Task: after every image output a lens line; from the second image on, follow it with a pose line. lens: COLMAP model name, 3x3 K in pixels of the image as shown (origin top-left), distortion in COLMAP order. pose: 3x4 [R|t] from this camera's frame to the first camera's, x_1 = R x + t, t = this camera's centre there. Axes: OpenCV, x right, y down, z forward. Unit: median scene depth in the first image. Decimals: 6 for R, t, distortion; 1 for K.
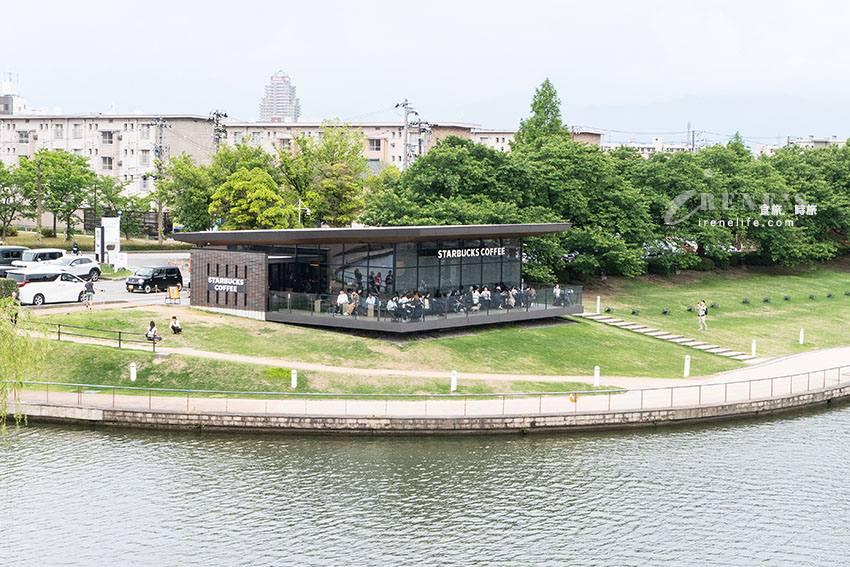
lens RADIAL K [[1857.3, 0, 425.9], [0, 1857.3, 287.1], [0, 0, 1]] dist [0.023052, 0.000000]
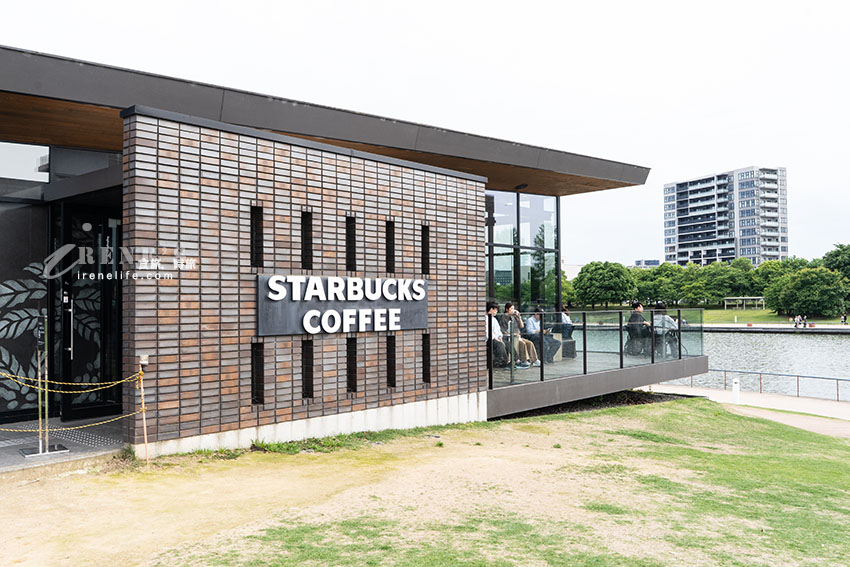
lens RADIAL K [[757.9, 0, 425.5], [0, 757.9, 281.8], [0, 0, 1]] dist [0.009883, 0.000392]
pose [[0.045719, 0.009434, 0.998910, -0.199761], [0.074804, 0.997116, -0.012841, -0.002219], [-0.996150, 0.075309, 0.044882, 0.987594]]
